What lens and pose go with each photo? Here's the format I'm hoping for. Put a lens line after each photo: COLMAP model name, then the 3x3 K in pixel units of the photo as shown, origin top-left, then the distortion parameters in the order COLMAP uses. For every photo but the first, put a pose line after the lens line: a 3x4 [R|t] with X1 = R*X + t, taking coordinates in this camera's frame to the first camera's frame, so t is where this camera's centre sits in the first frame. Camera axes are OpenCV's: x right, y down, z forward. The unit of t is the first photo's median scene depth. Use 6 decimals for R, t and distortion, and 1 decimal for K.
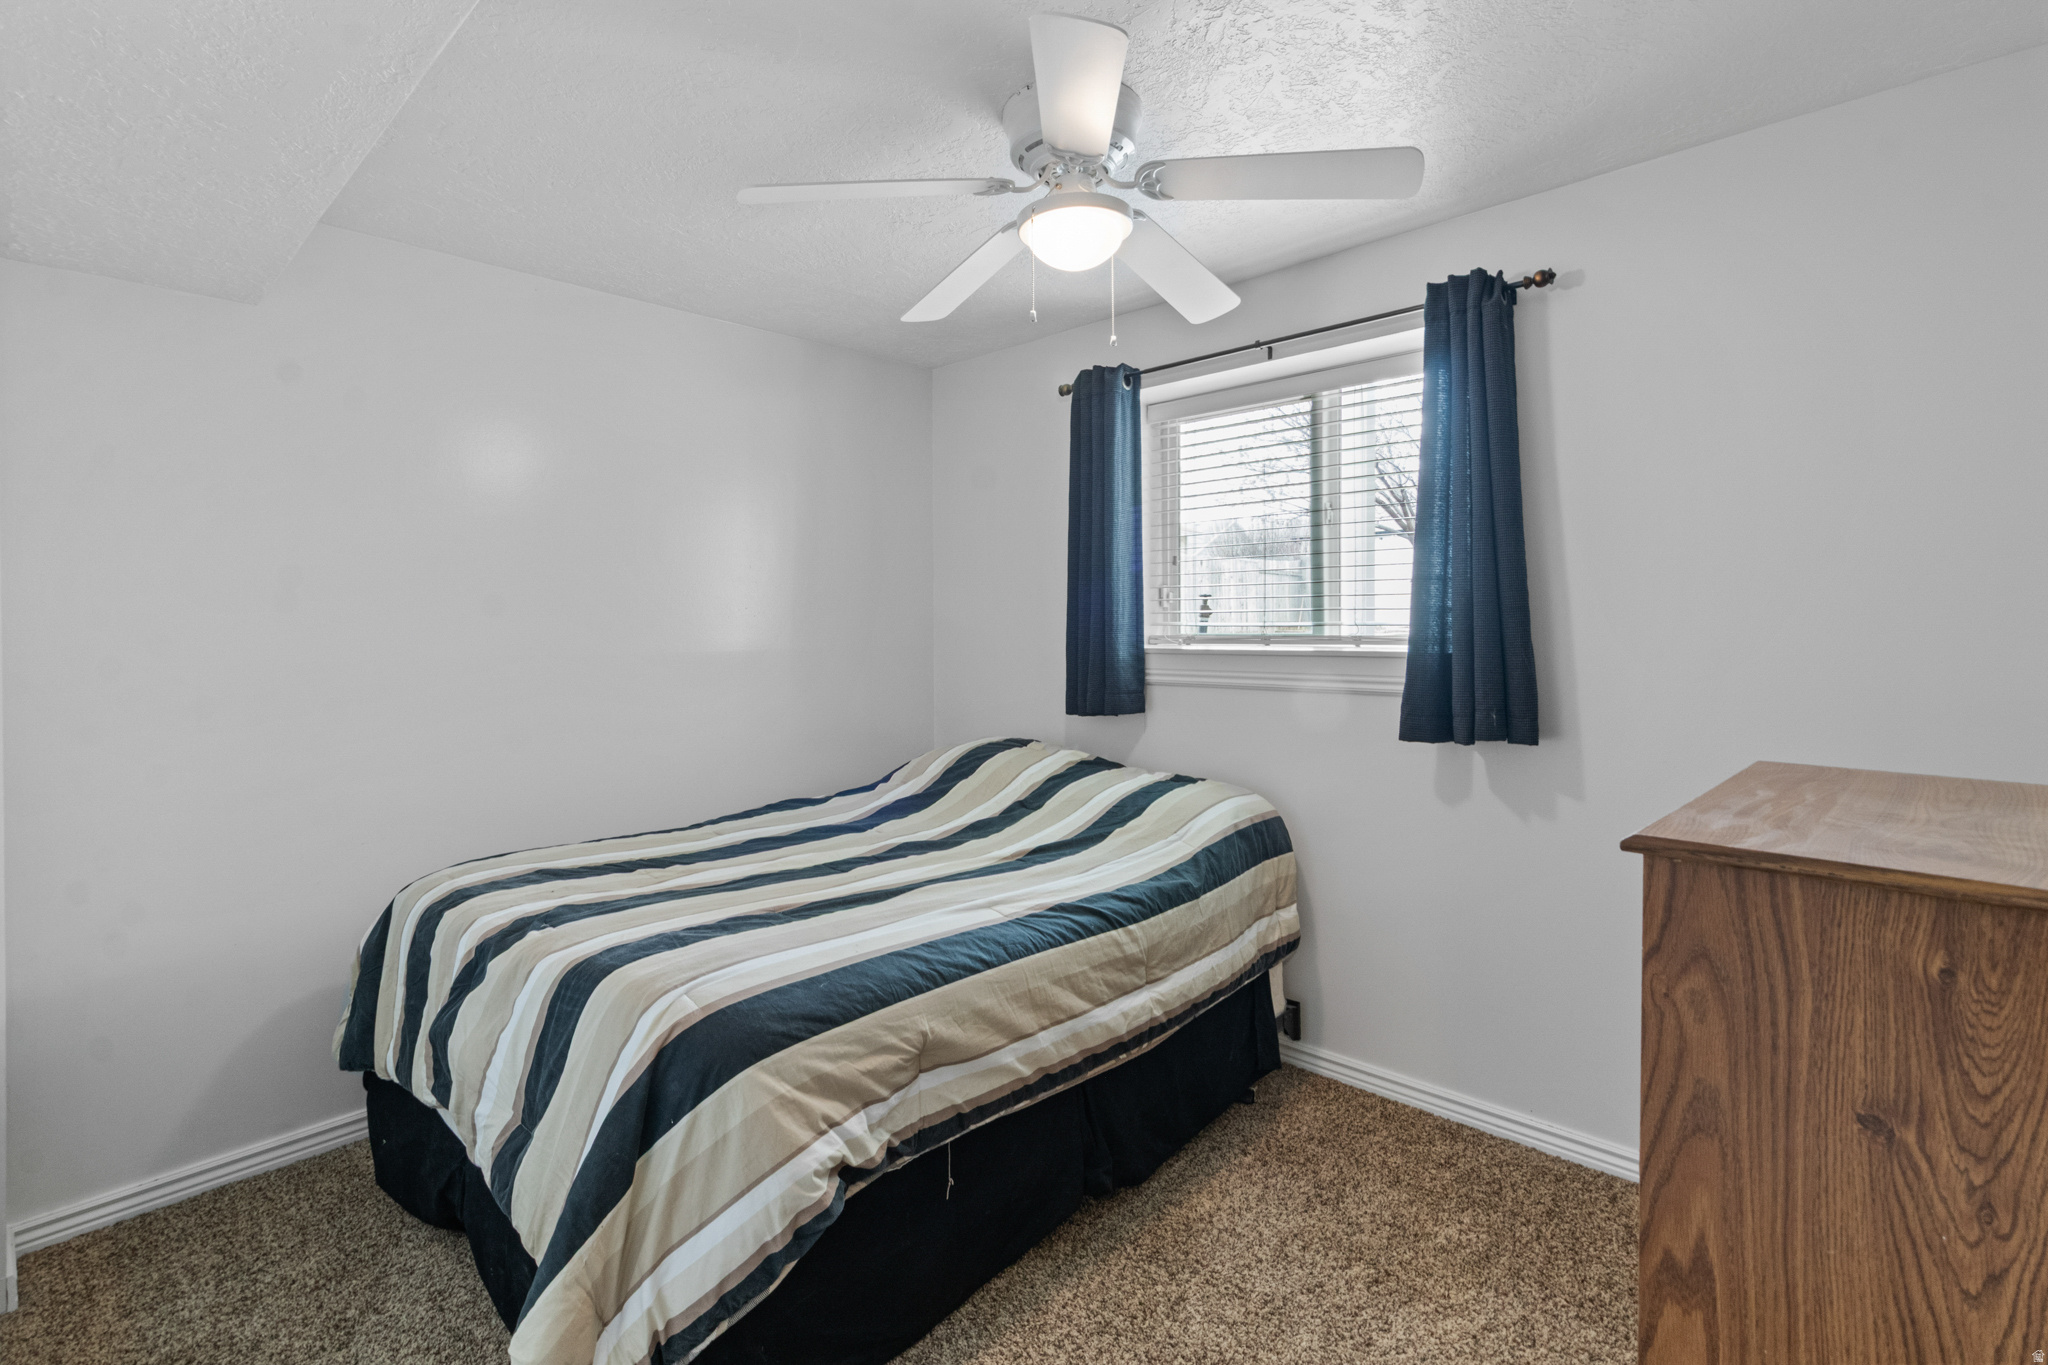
lens RADIAL K [[962.8, 0, 1030.2], [0, 962.8, 652.6], [0, 0, 1]] dist [0.001485, 0.000368]
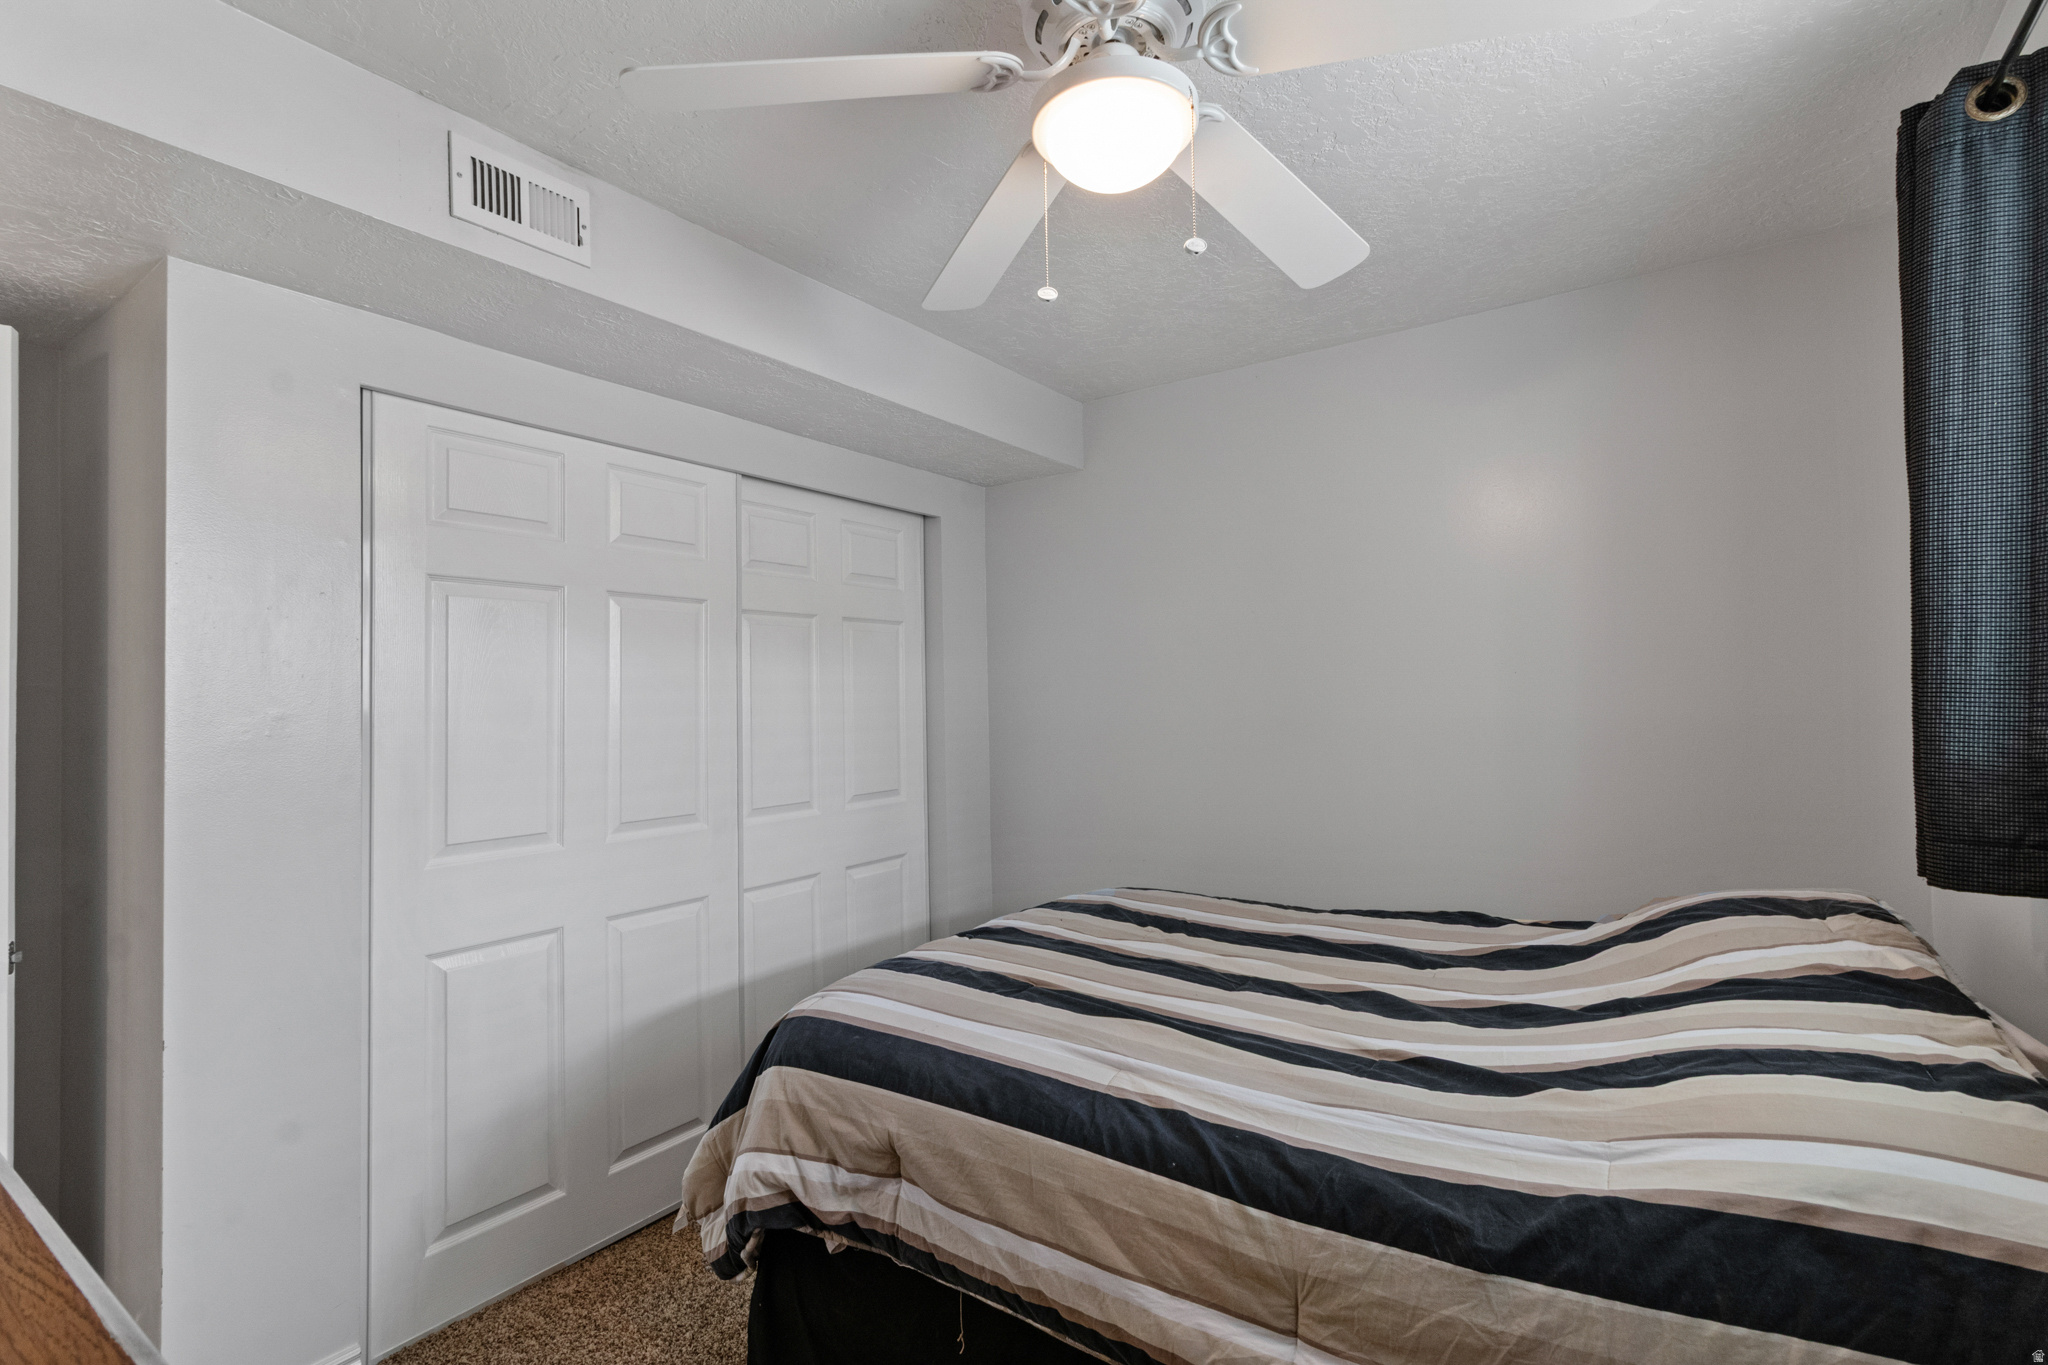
lens RADIAL K [[957.7, 0, 1024.0], [0, 957.7, 682.5], [0, 0, 1]] dist [0.000277, 0.000092]
pose [[0.157129, -0.008553, -0.987541, 0.700246], [-0.002415, 0.999956, -0.009044, -0.035513], [0.987575, 0.003806, 0.157102, 0.806972]]
